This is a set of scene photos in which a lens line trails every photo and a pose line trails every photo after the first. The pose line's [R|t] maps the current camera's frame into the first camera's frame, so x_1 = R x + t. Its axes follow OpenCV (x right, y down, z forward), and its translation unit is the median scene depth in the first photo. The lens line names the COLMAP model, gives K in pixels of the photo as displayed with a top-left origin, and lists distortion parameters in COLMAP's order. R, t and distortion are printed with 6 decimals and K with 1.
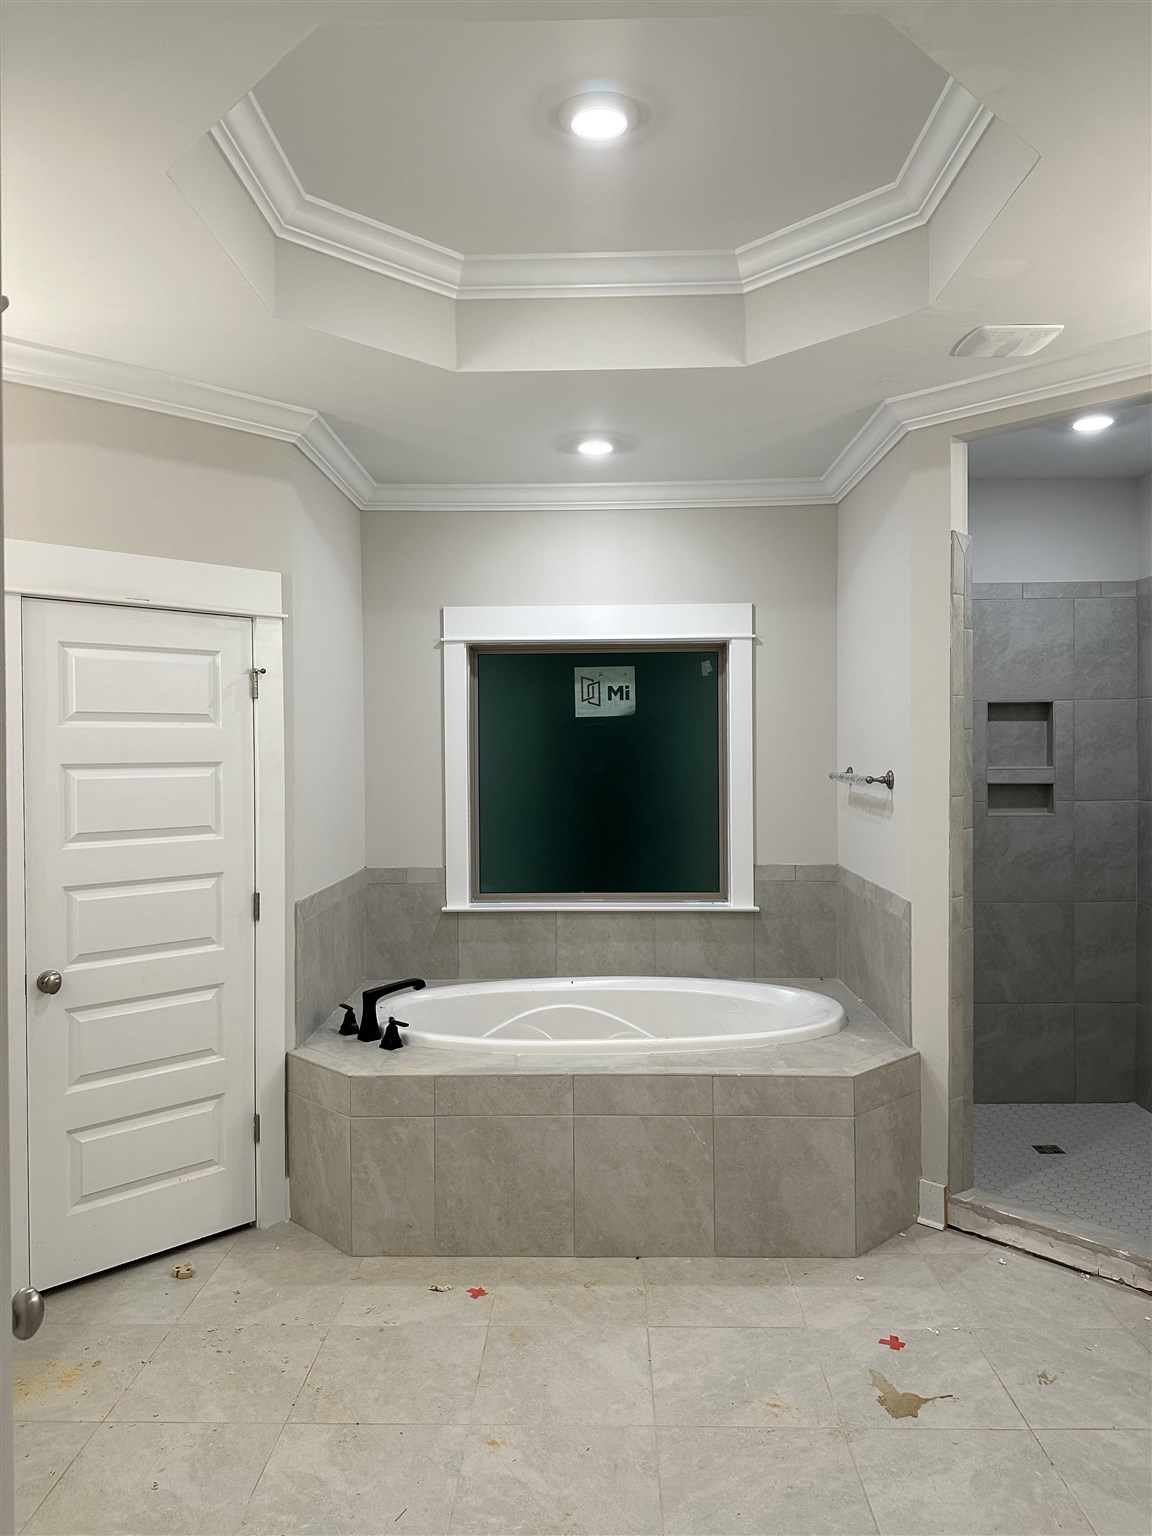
lens RADIAL K [[1092.5, 0, 579.8], [0, 1092.5, 768.2], [0, 0, 1]] dist [0.019587, -0.013871]
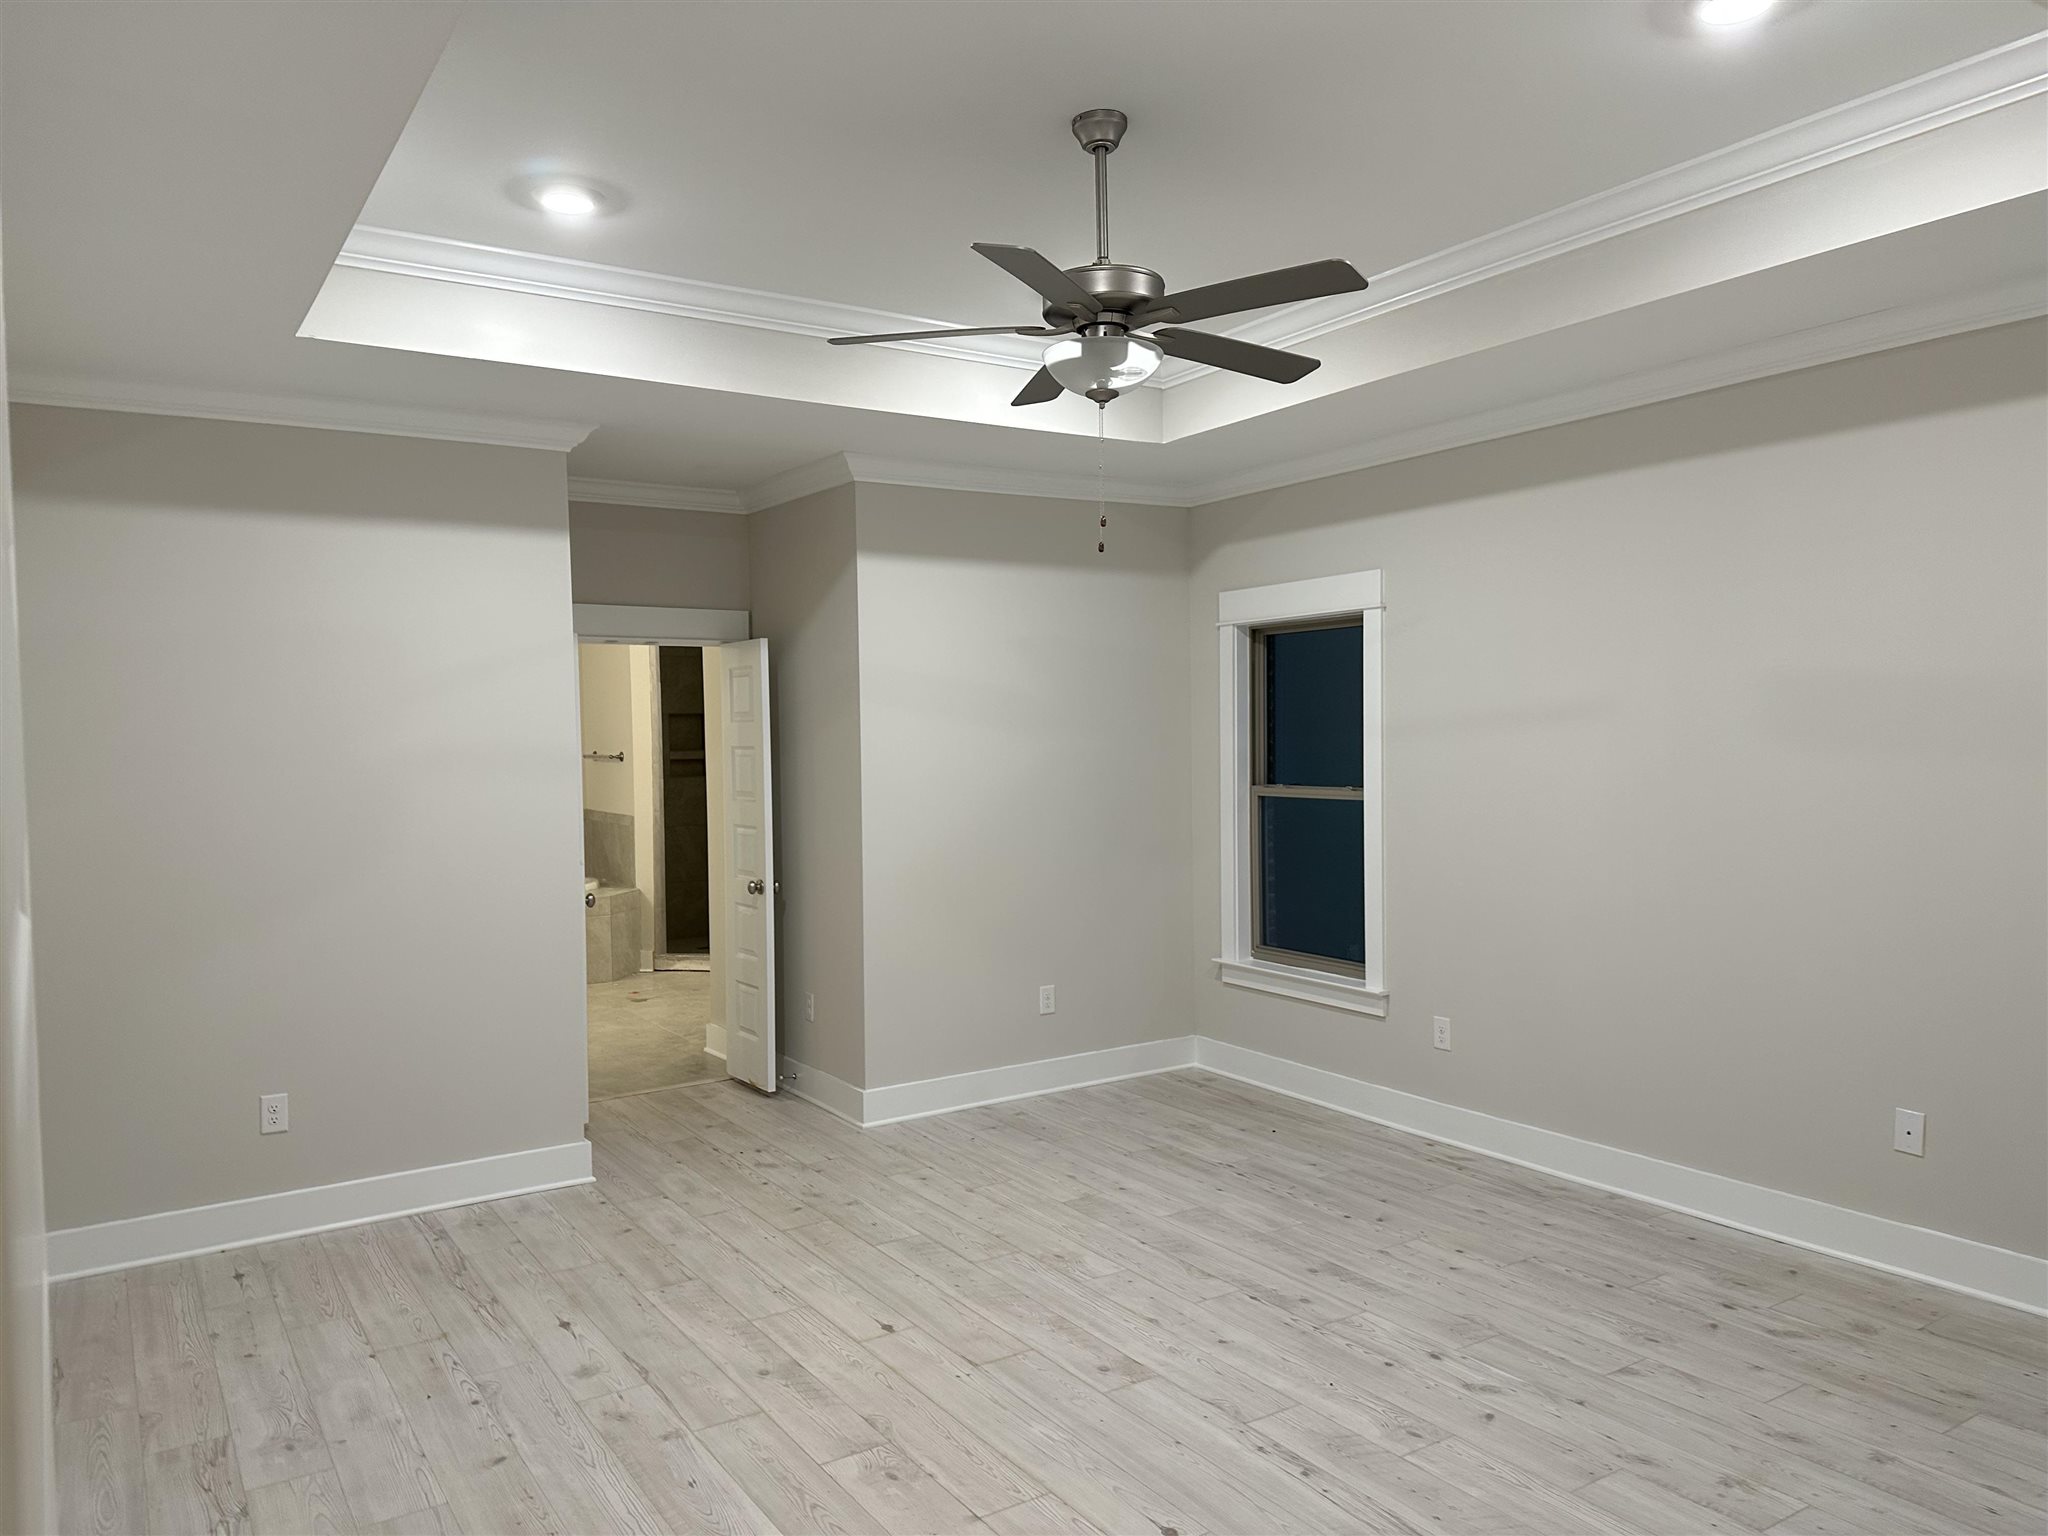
lens RADIAL K [[1456.7, 0, 1024.2], [0, 1456.7, 767.9], [0, 0, 1]] dist [0.019587, -0.013871]
pose [[0.833331, -0.020450, 0.552396, -0.602100], [0.017529, 0.999790, 0.010568, 0.017363], [-0.552496, 0.000876, 0.833515, -1.695782]]
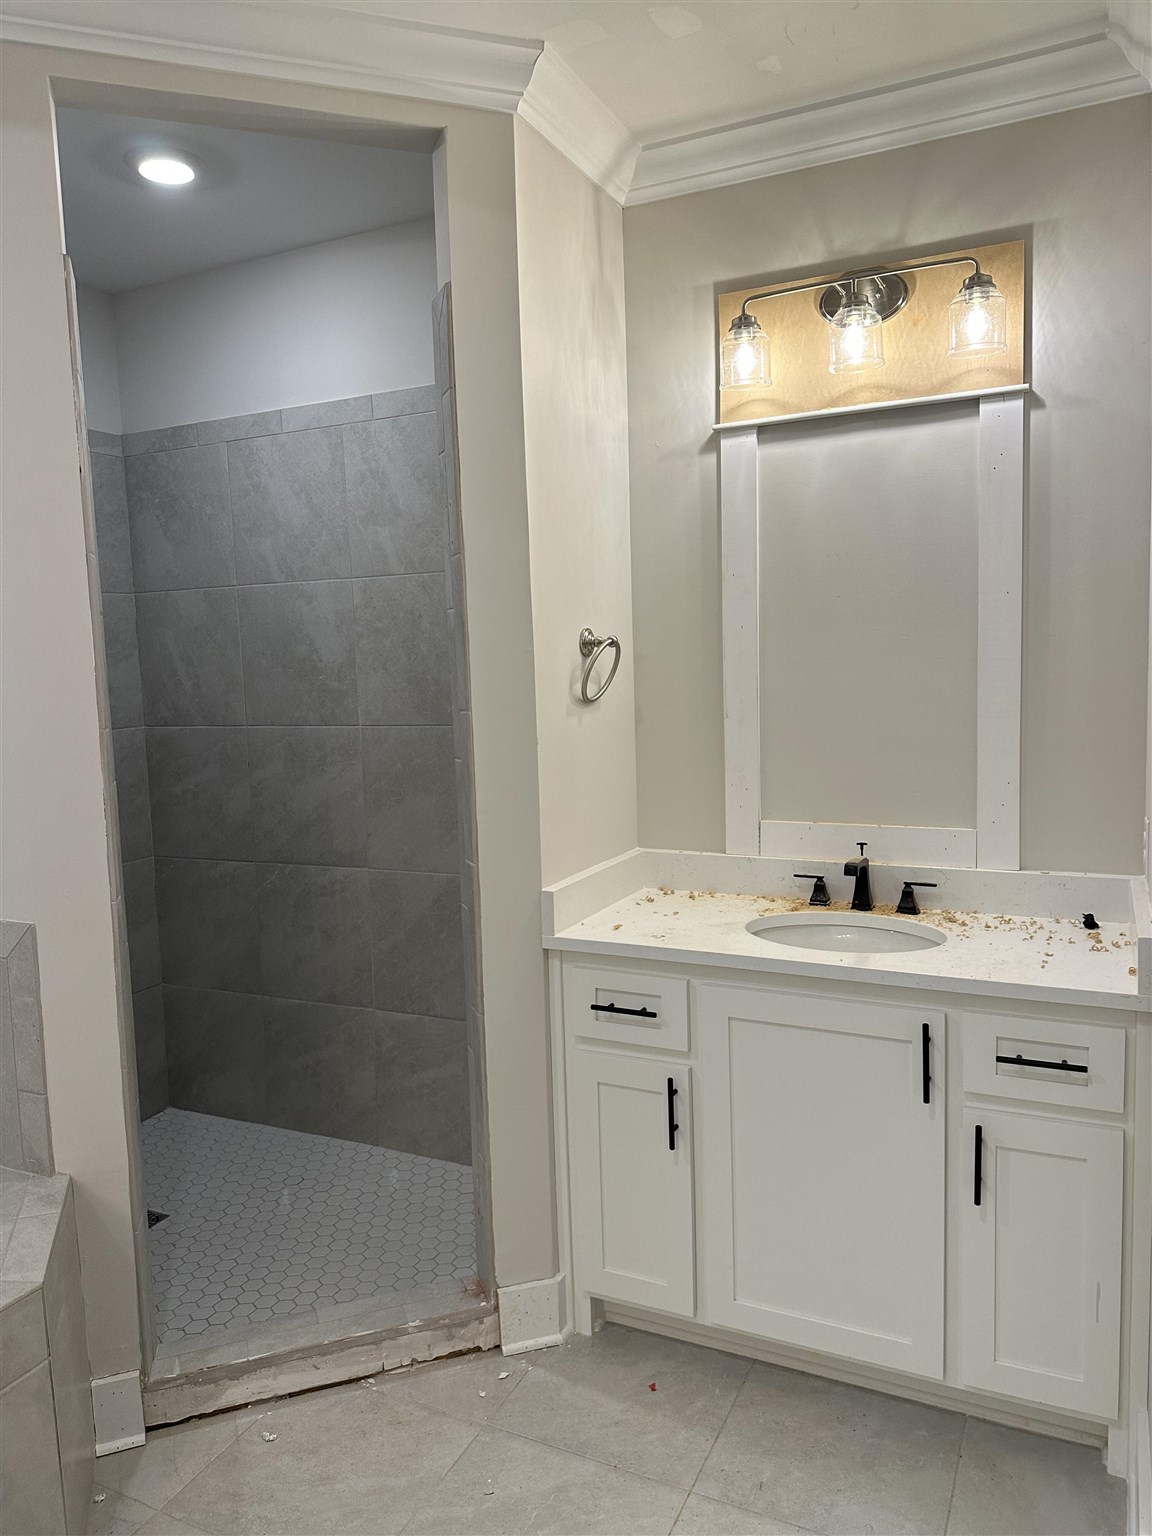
lens RADIAL K [[1092.5, 0, 577.0], [0, 1092.5, 770.3], [0, 0, 1]] dist [0.019587, -0.013871]
pose [[0.419739, -0.102774, 0.901807, -0.082571], [0.044944, 0.994703, 0.092442, 0.003063], [-0.906531, 0.001729, 0.422135, 0.527042]]
